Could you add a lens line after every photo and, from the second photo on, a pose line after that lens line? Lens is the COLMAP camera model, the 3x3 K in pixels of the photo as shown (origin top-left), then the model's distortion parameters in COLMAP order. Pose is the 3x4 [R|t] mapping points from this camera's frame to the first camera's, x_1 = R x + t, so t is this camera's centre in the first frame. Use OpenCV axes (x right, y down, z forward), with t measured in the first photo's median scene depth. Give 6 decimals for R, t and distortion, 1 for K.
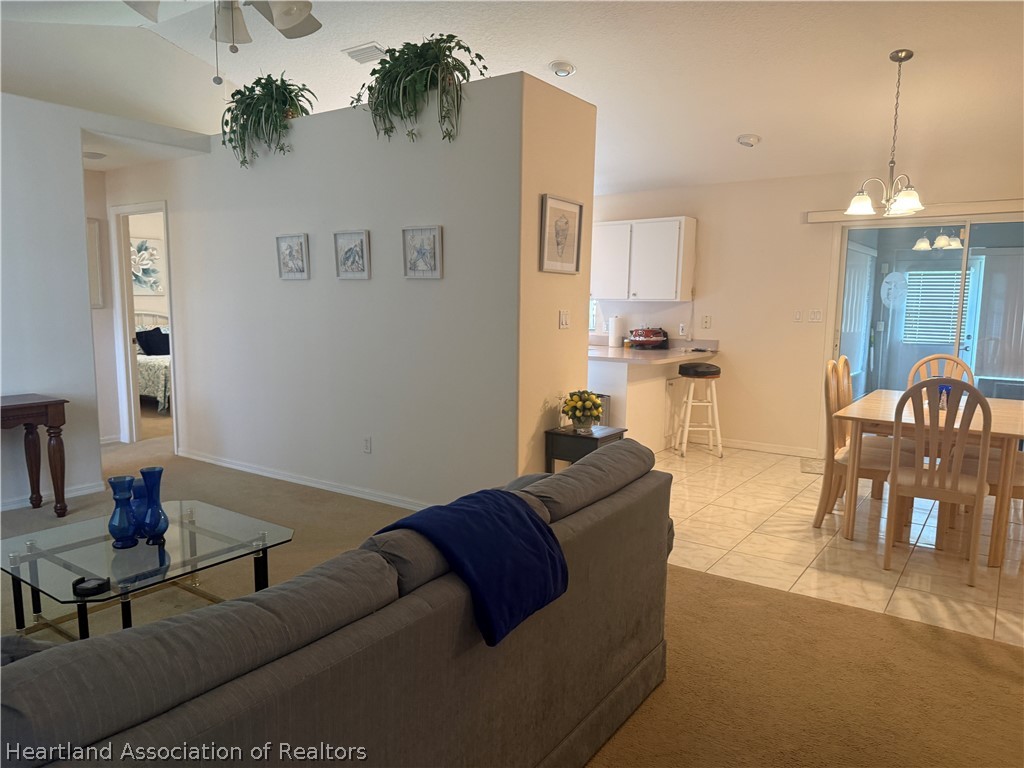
lens RADIAL K [[727.1, 0, 509.9], [0, 727.1, 387.6], [0, 0, 1]] dist [0.046449, -0.033830]
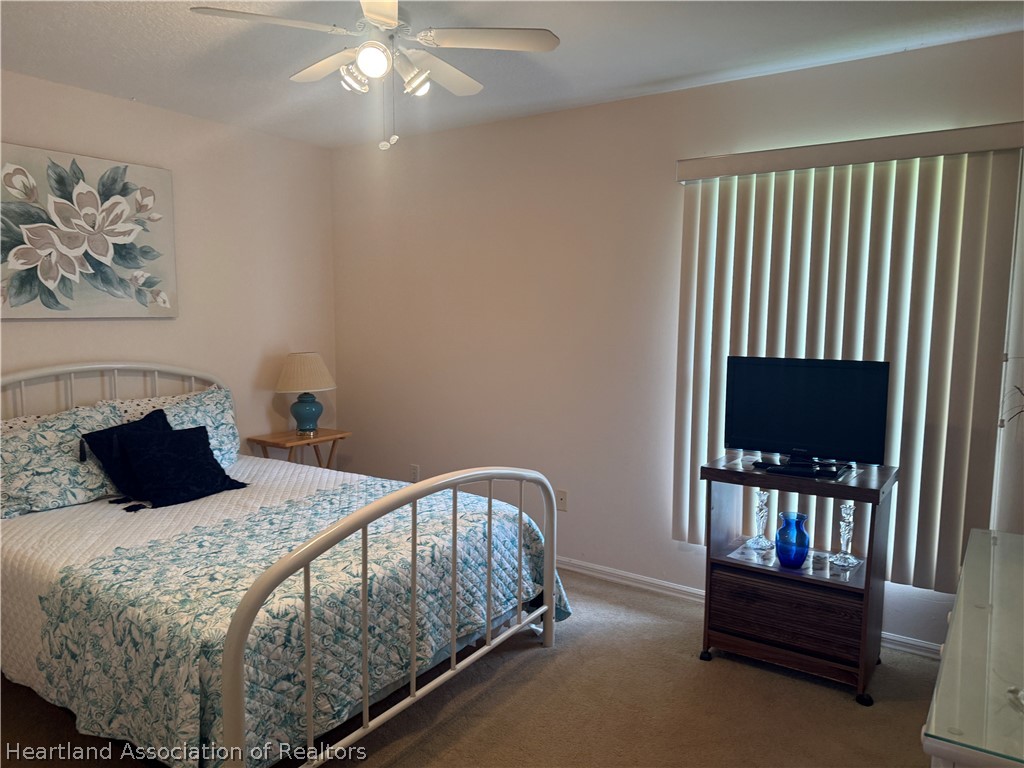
lens RADIAL K [[727.1, 0, 513.3], [0, 727.1, 384.1], [0, 0, 1]] dist [0.046449, -0.033830]
pose [[0.999789, -0.009413, 0.018266, -0.310679], [0.009780, 0.999749, -0.020136, -0.083958], [-0.018071, 0.020310, 0.999630, 0.634758]]
